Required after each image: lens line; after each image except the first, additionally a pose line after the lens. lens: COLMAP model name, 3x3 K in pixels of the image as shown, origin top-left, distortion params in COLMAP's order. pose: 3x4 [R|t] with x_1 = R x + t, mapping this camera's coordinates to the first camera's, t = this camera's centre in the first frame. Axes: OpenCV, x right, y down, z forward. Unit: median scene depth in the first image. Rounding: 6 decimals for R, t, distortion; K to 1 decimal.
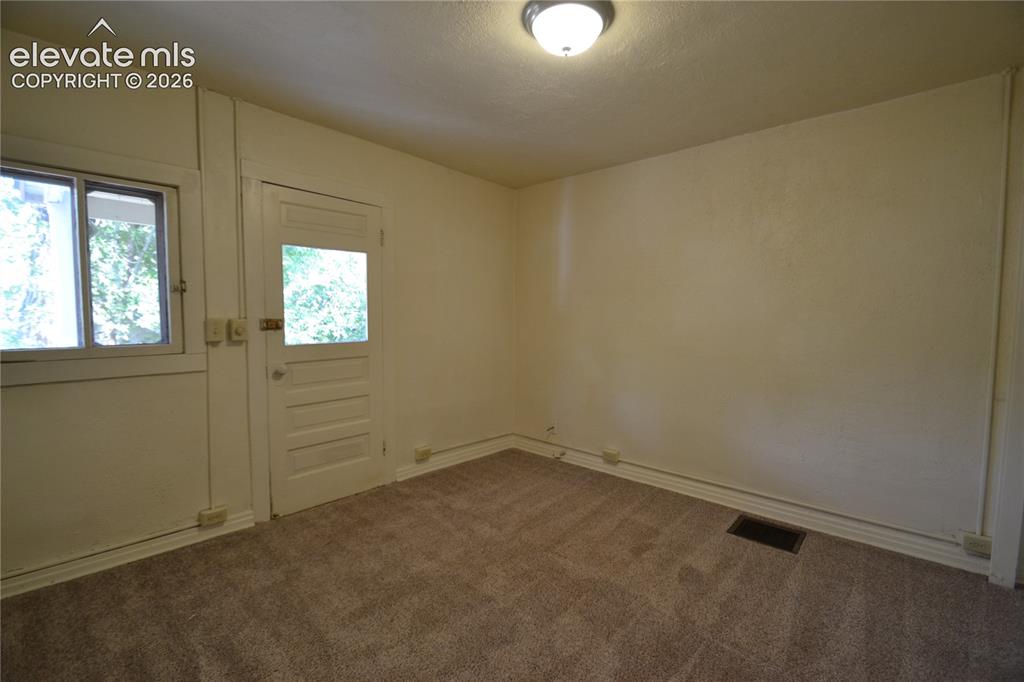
lens RADIAL K [[455.1, 0, 511.4], [0, 455.1, 344.0], [0, 0, 1]] dist [-0.011499, -0.000281]
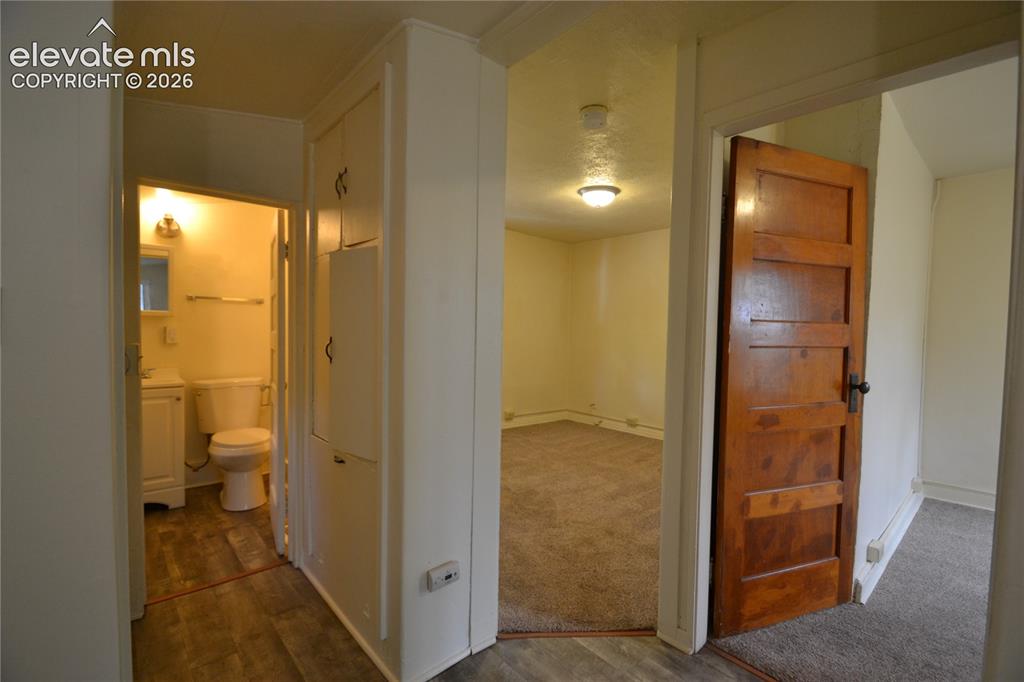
lens RADIAL K [[455.1, 0, 511.4], [0, 455.1, 344.0], [0, 0, 1]] dist [-0.011499, -0.000281]
pose [[0.993856, 0.016629, -0.109429, -0.019858], [-0.019781, 0.999418, -0.027788, 0.038337], [0.108903, 0.029782, 0.993606, -0.572732]]
